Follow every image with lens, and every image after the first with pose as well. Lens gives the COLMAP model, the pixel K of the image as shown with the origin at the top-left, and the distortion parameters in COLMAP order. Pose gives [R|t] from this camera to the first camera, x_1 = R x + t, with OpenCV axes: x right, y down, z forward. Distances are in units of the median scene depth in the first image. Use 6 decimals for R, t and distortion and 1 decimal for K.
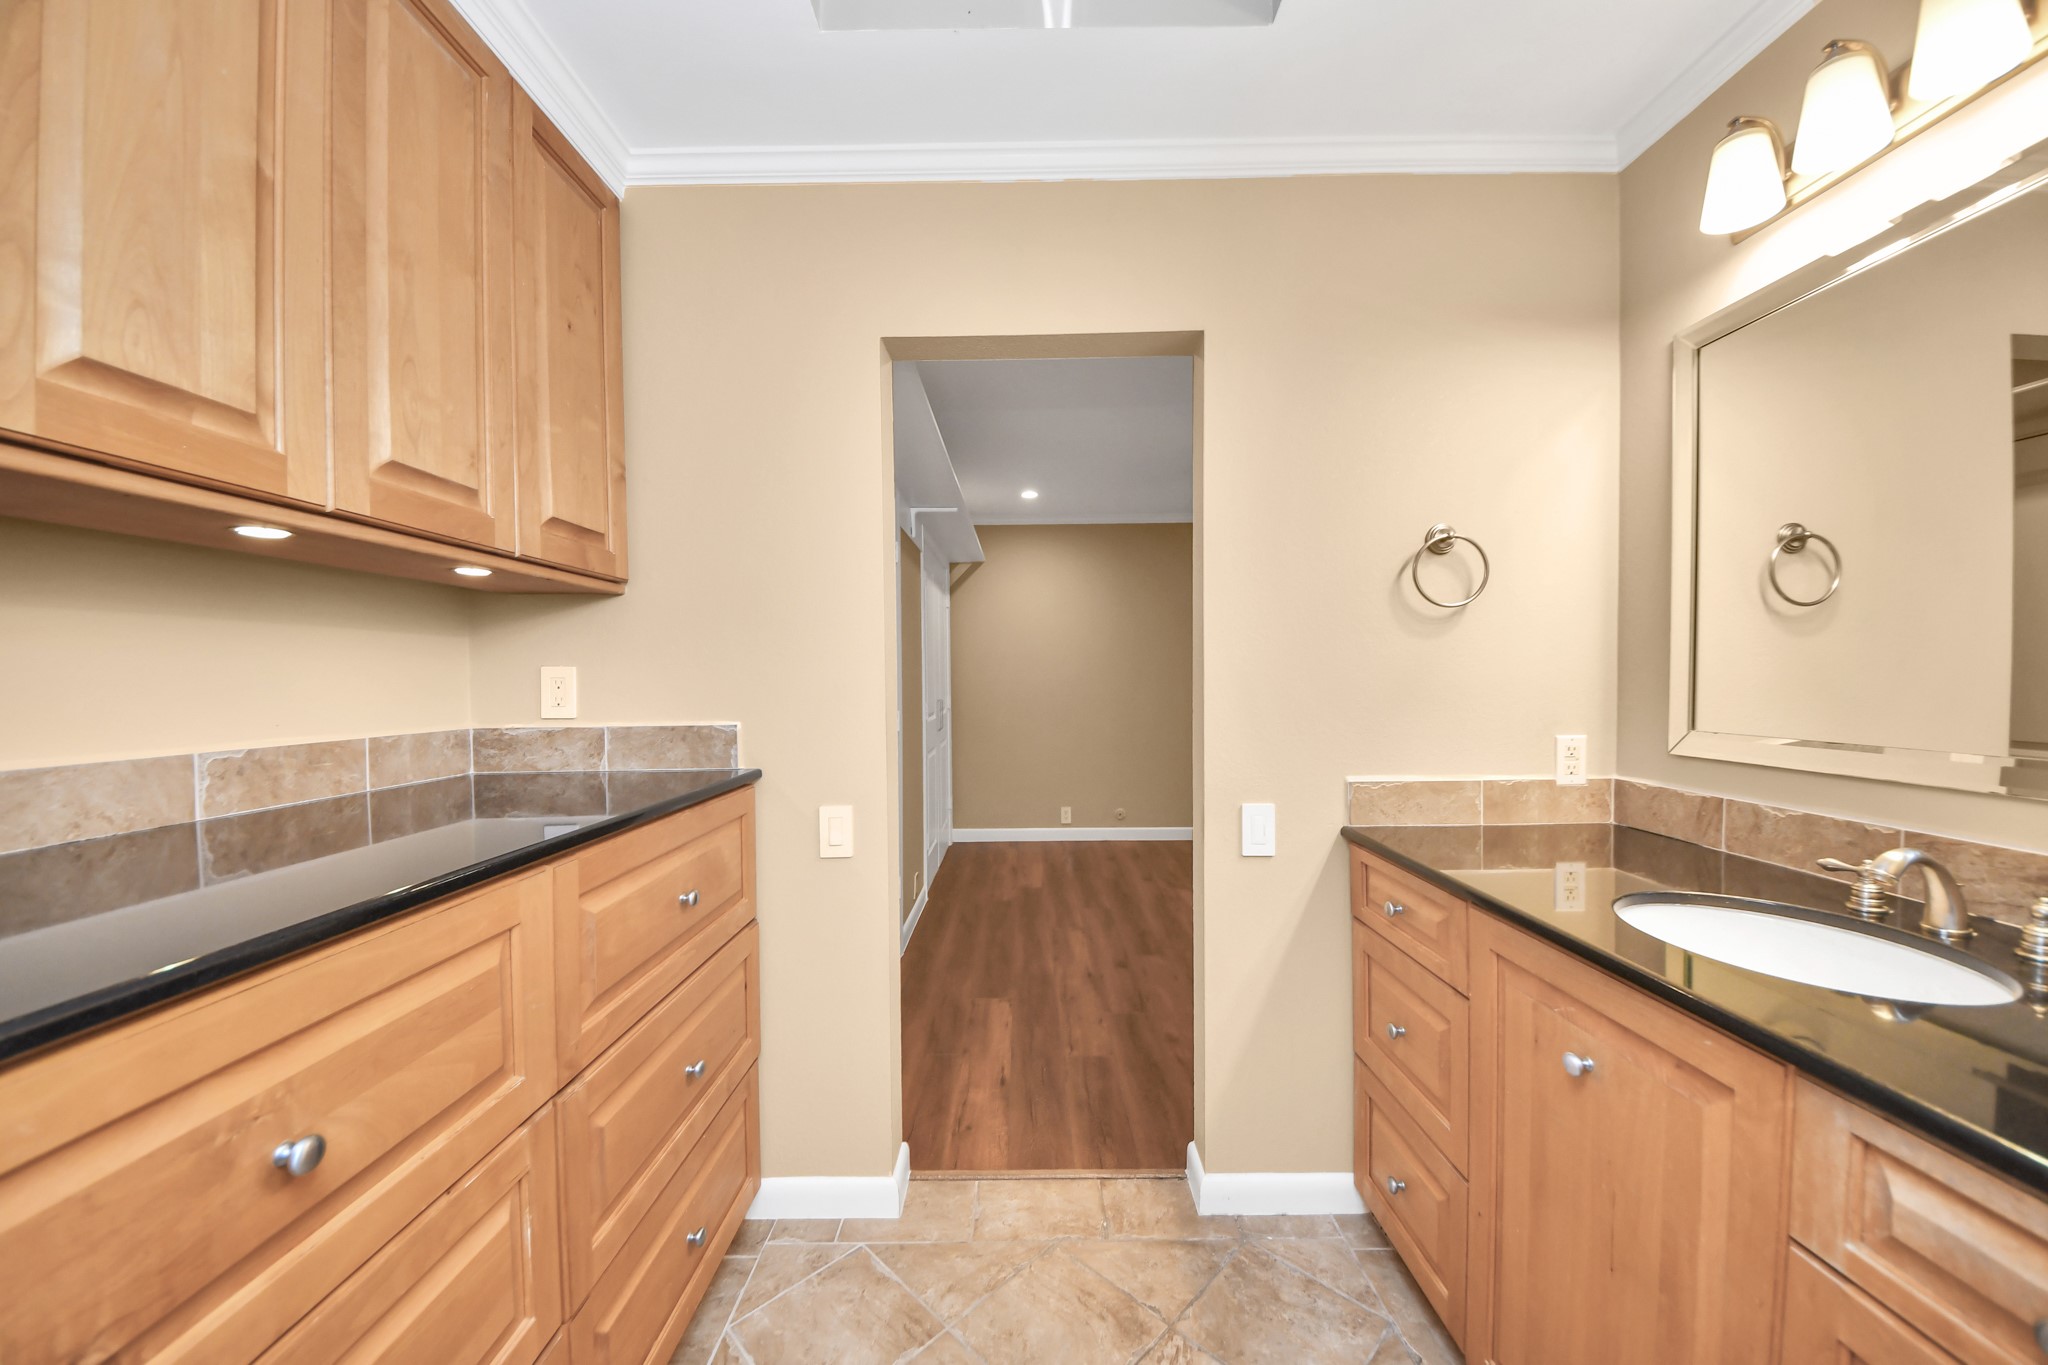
lens RADIAL K [[756.8, 0, 1022.8], [0, 756.8, 687.5], [0, 0, 1]] dist [-0.001539, -0.001391]
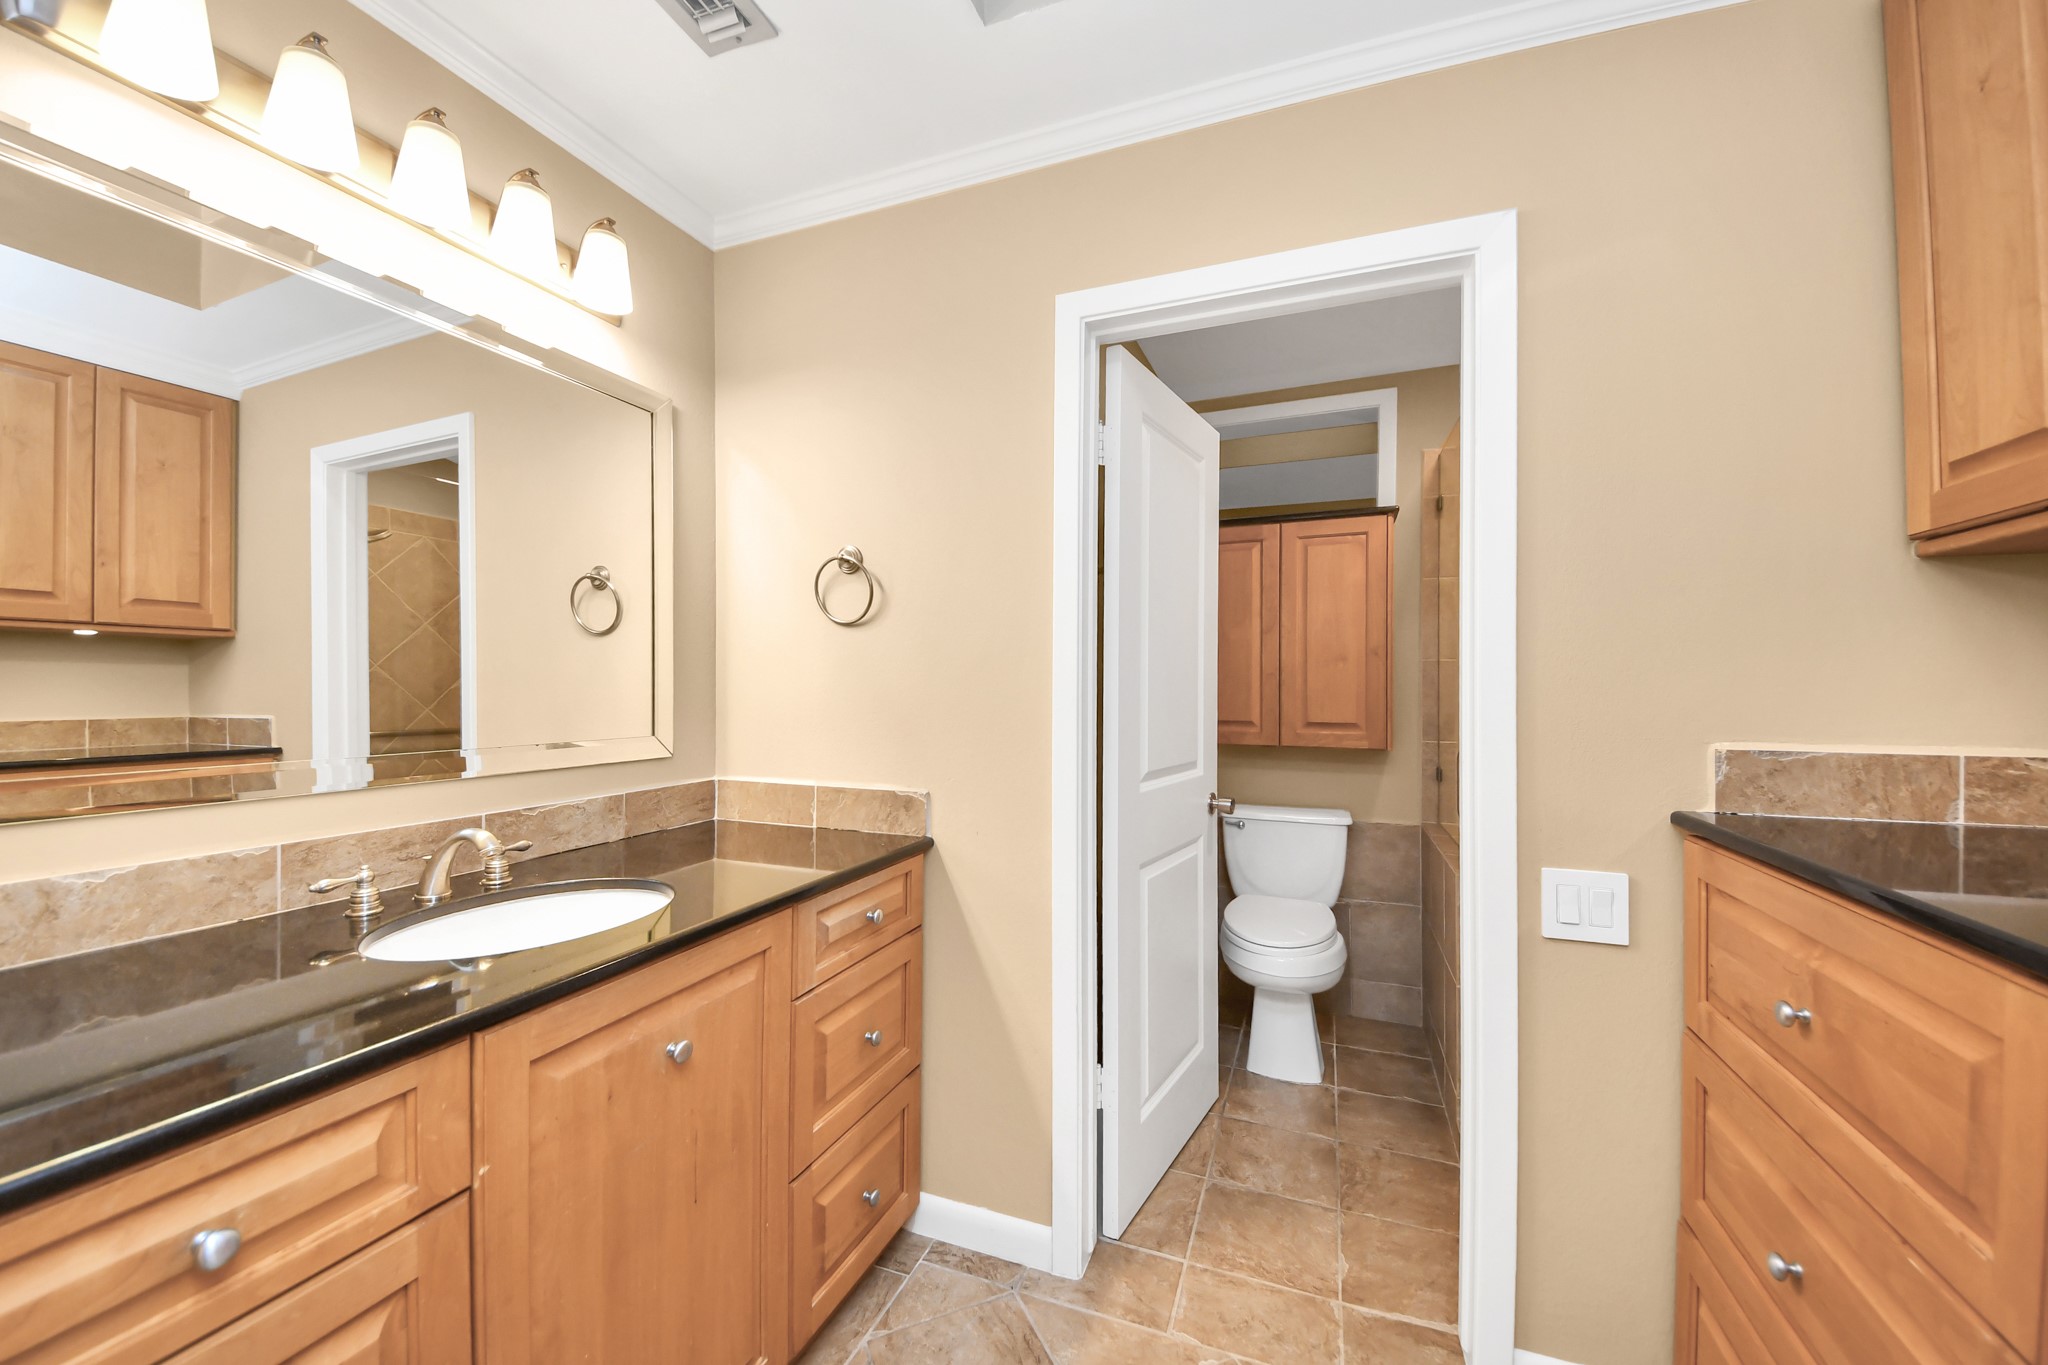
lens RADIAL K [[756.8, 0, 1023.3], [0, 756.8, 680.8], [0, 0, 1]] dist [-0.001539, -0.001391]
pose [[-0.925209, 0.003821, 0.379438, -0.115337], [0.005788, 0.999975, 0.004044, -0.024970], [-0.379413, 0.005938, -0.925208, 1.553019]]
